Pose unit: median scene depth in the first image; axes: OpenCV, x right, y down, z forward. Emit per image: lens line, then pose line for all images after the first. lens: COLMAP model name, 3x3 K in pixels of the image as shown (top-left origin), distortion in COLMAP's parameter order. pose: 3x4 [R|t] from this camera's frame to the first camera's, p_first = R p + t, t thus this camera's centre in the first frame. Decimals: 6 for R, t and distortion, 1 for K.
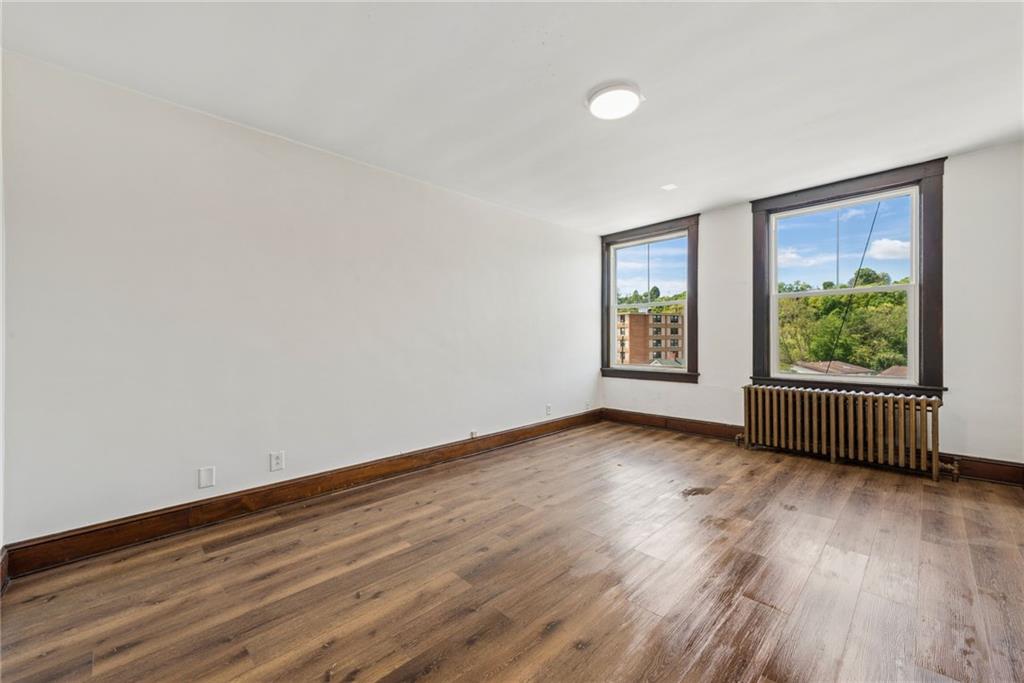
lens RADIAL K [[405.9, 0, 525.6], [0, 405.9, 338.1], [0, 0, 1]] dist [0.014892, -0.000138]
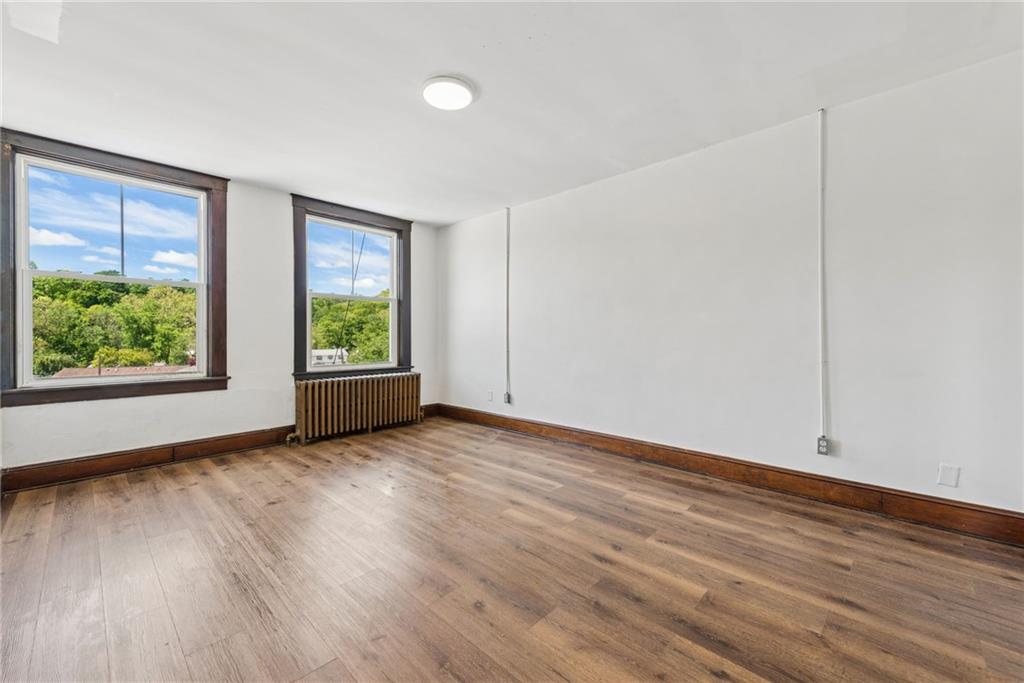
lens RADIAL K [[405.9, 0, 524.4], [0, 405.9, 336.0], [0, 0, 1]] dist [0.014892, -0.000138]
pose [[-0.033246, 0.004488, 0.999437, -0.533712], [-0.001114, 0.999989, -0.004528, 0.011933], [-0.999447, -0.001264, -0.033240, 0.578493]]
